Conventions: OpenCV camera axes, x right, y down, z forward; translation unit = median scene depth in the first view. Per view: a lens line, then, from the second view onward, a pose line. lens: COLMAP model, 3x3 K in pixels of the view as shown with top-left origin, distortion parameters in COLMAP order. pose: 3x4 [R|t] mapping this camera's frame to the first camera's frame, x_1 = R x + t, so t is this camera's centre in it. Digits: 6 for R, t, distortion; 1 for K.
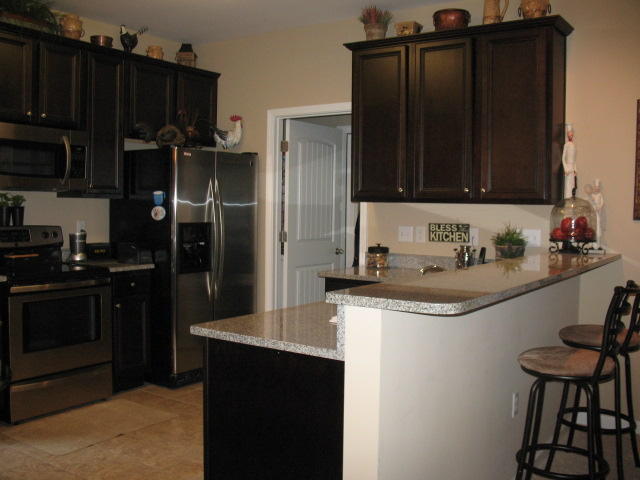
lens RADIAL K [[661.4, 0, 309.9], [0, 661.4, 239.4], [0, 0, 1]] dist [-0.186643, 0.204240]
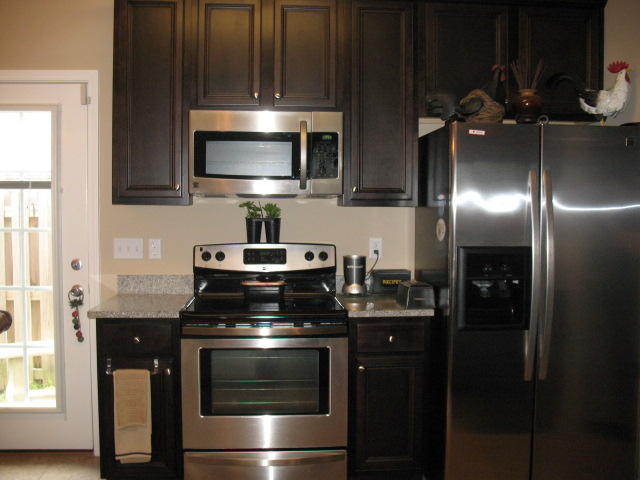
lens RADIAL K [[661.4, 0, 309.9], [0, 661.4, 239.4], [0, 0, 1]] dist [-0.186643, 0.204240]
pose [[0.629490, 0.026440, -0.776559, 0.178735], [-0.034916, 0.999374, 0.005723, -0.030003], [0.776224, 0.023512, 0.630019, 0.503017]]
